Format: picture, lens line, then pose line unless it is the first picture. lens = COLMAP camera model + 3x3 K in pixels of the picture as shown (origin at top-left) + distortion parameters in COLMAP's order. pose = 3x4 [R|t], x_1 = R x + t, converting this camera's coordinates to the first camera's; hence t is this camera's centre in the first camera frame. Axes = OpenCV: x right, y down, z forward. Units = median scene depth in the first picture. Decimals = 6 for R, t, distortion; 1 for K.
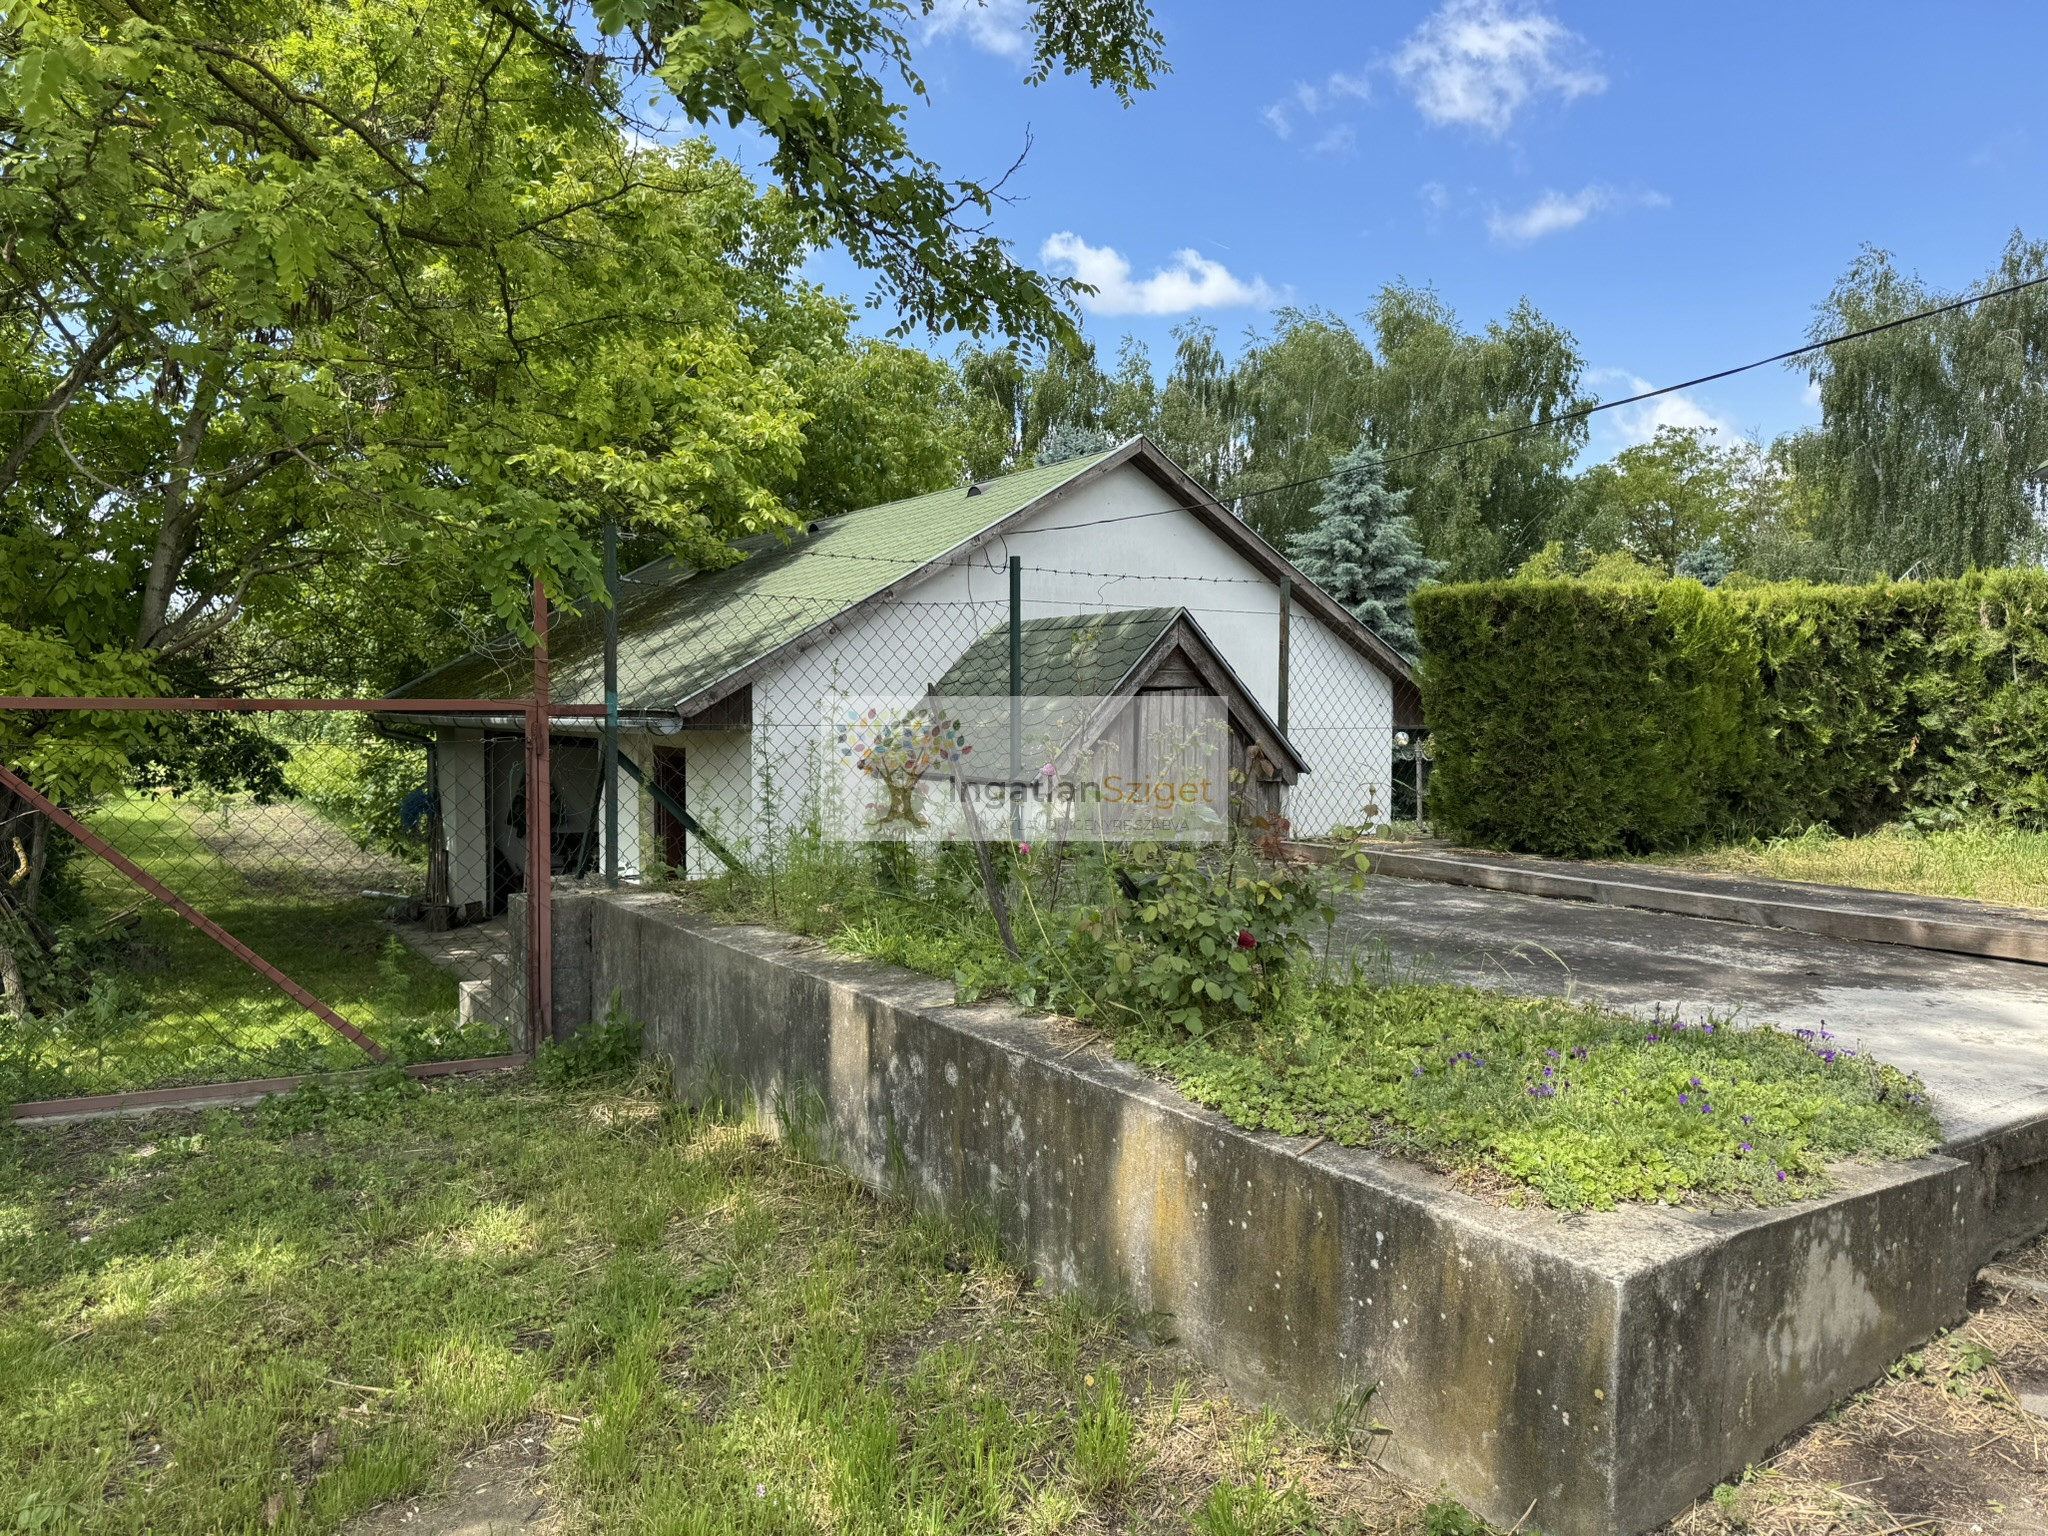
lens RADIAL K [[1449.0, 0, 1012.6], [0, 1449.0, 769.5], [0, 0, 1]] dist [0.082548, -0.117564]
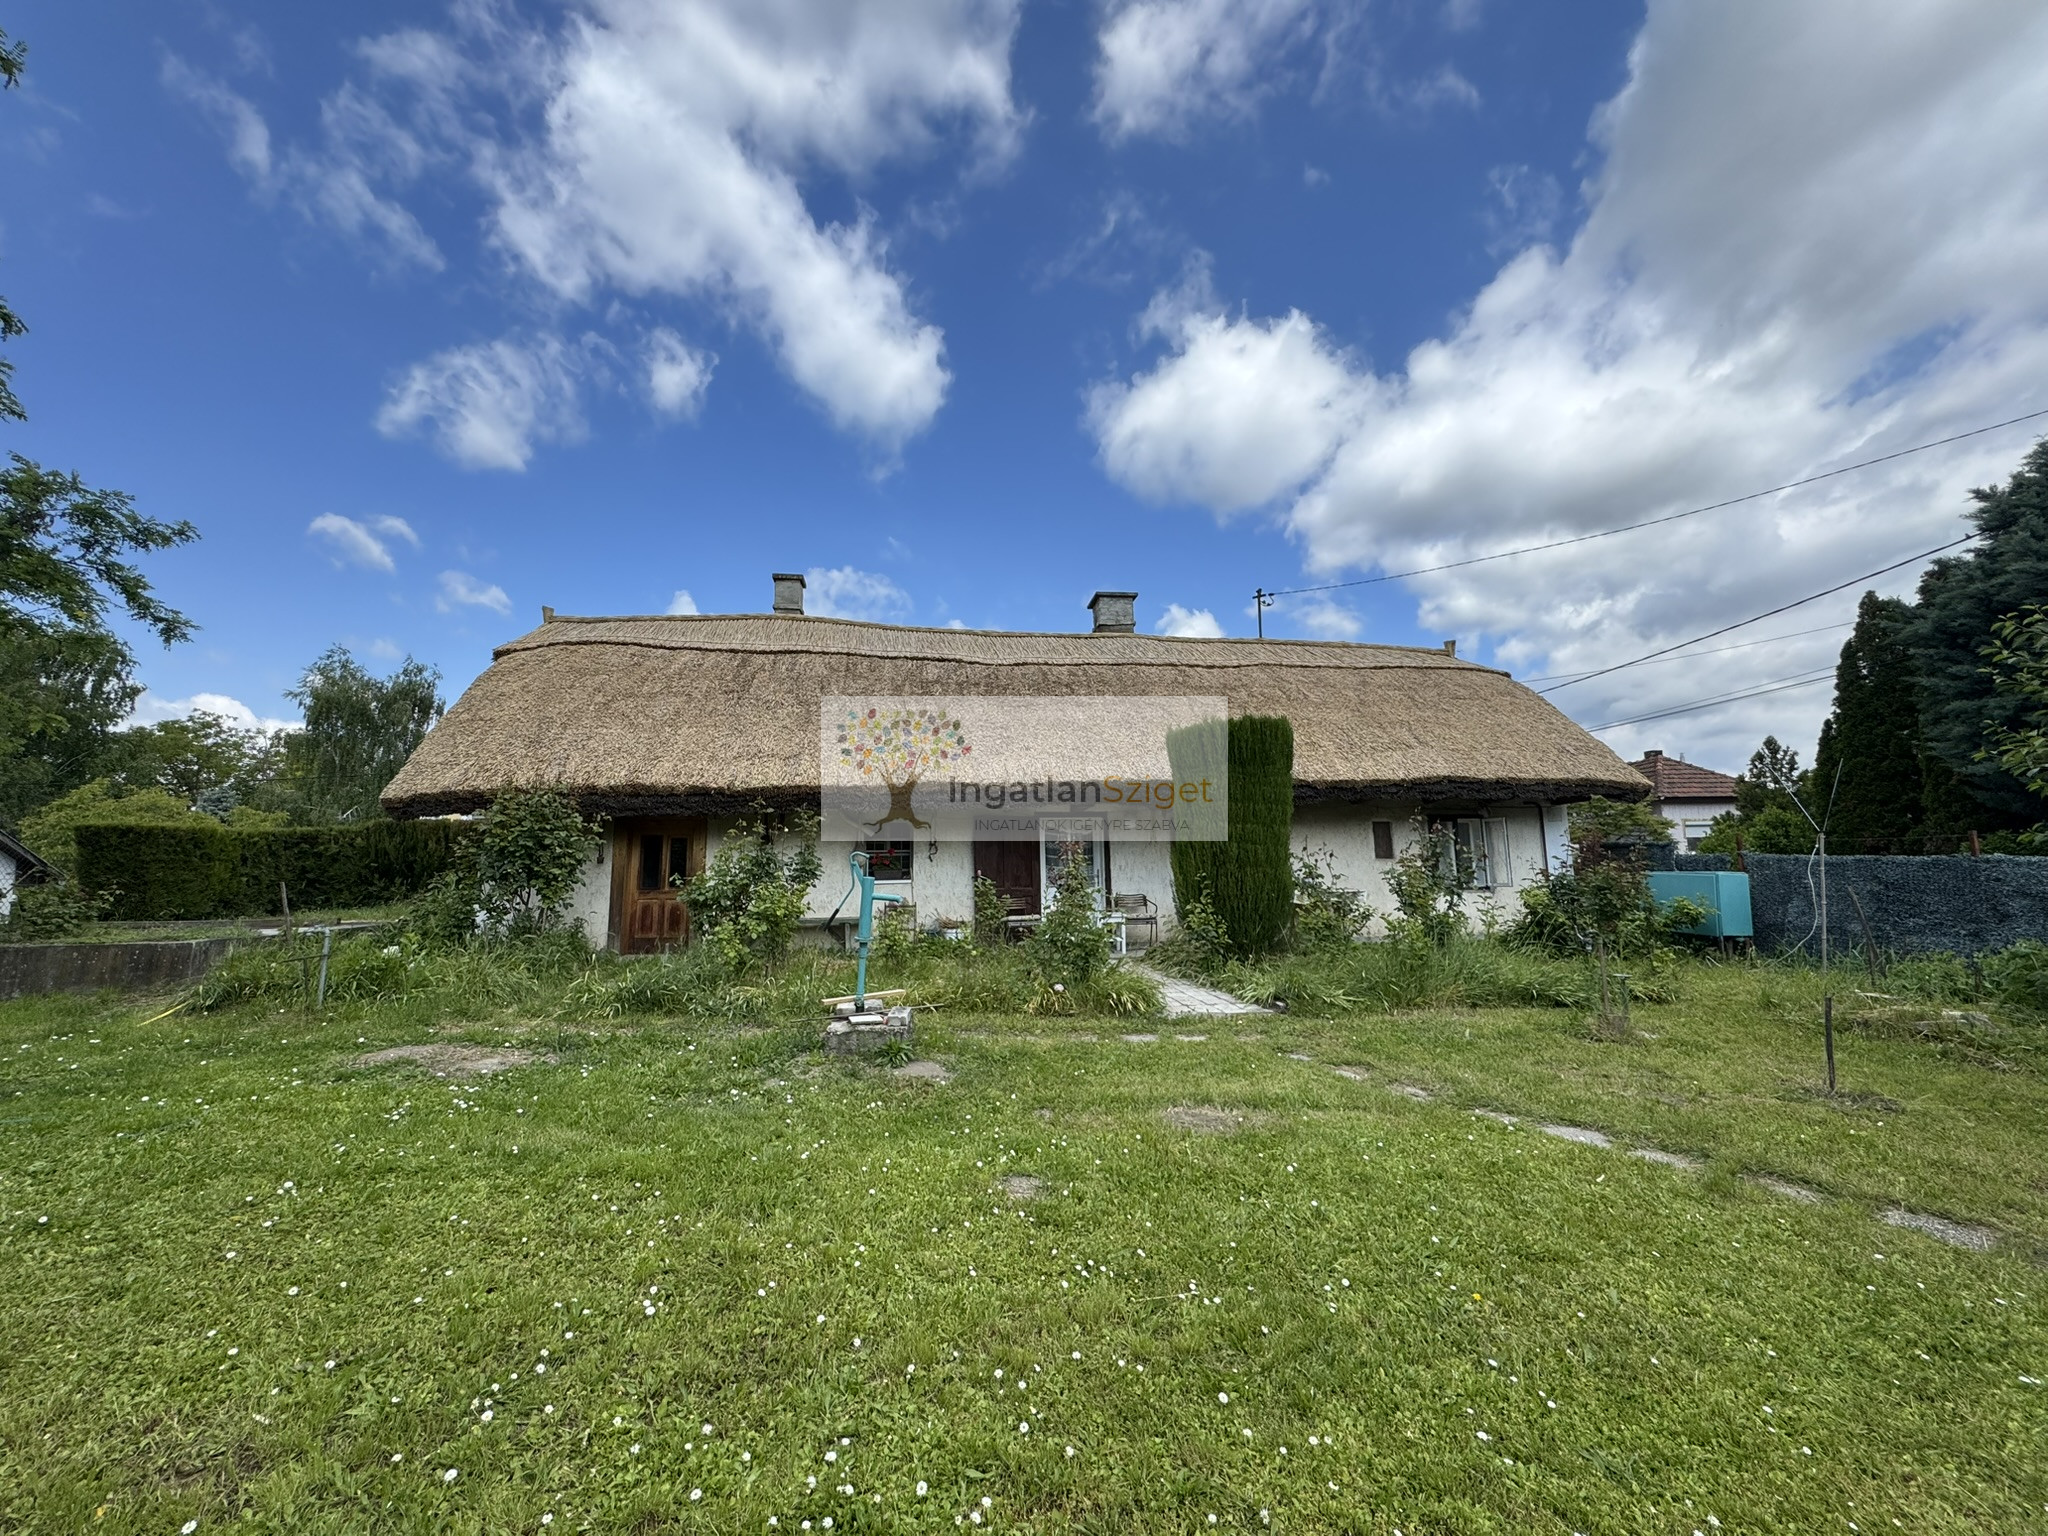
lens RADIAL K [[824.7, 0, 1024.0], [0, 824.7, 768.0], [0, 0, 1]] dist [-0.006498, -0.000144]
pose [[0.348163, 0.115434, 0.930300, -0.100799], [0.057739, 0.987865, -0.144185, 0.017337], [-0.935654, 0.103915, 0.337273, -0.213589]]
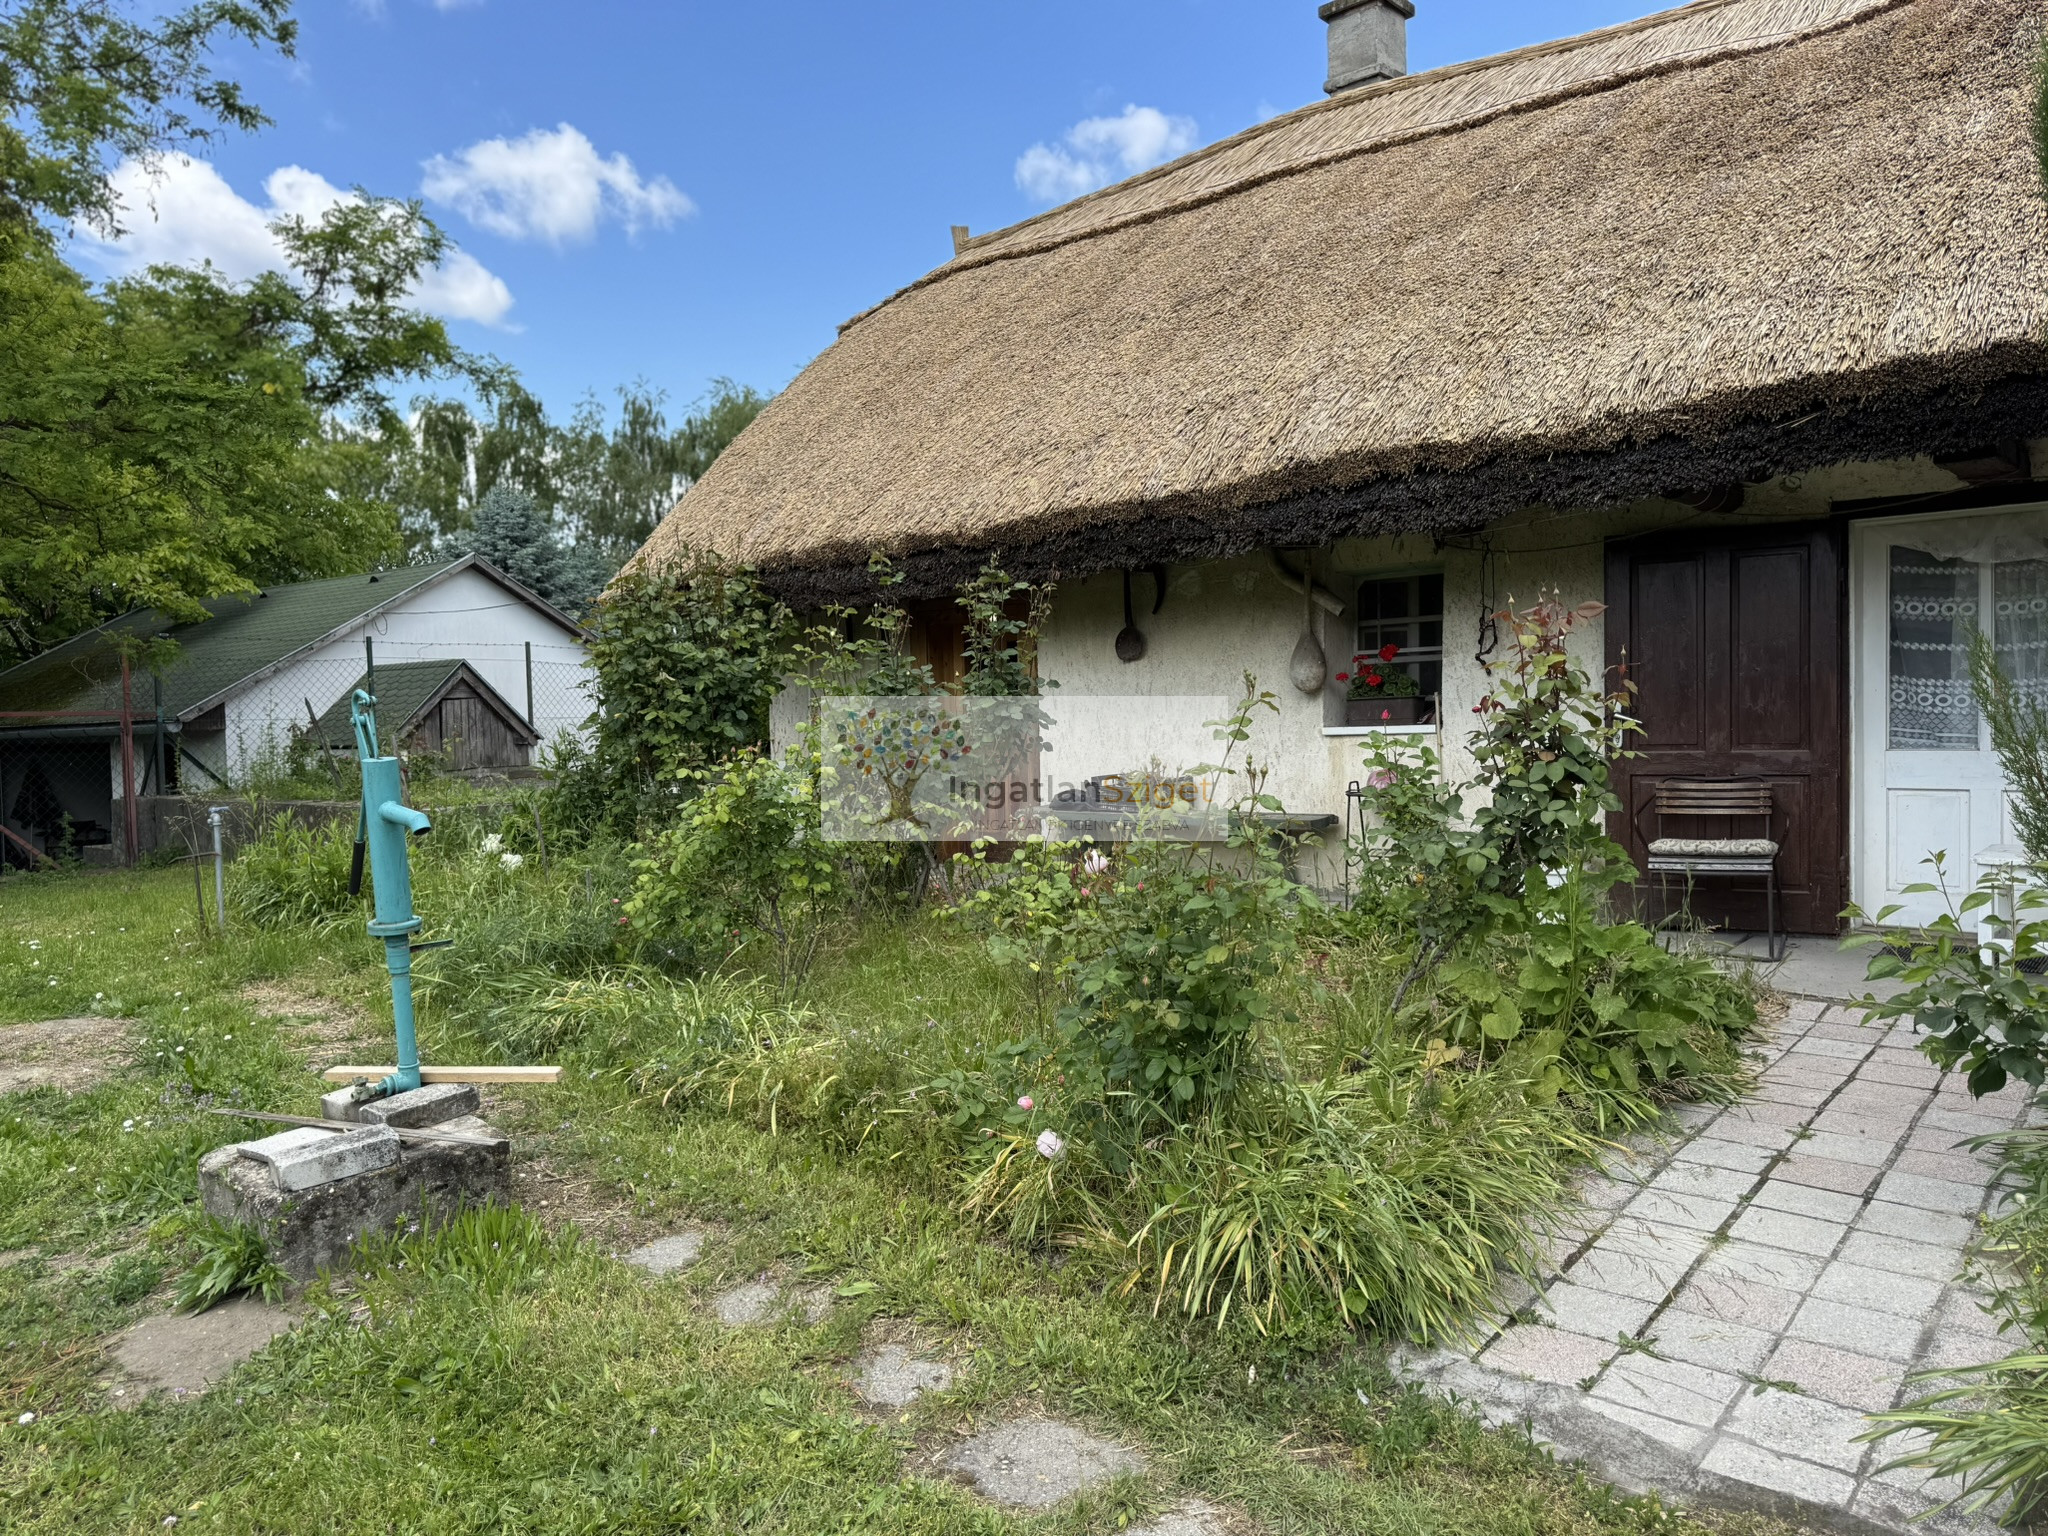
lens RADIAL K [[1449.0, 0, 1012.6], [0, 1449.0, 769.5], [0, 0, 1]] dist [0.082548, -0.117564]
pose [[0.947064, -0.037468, 0.318850, 0.037082], [0.040928, 0.999153, -0.004158, 0.016604], [-0.318424, 0.016988, 0.947796, -0.237817]]
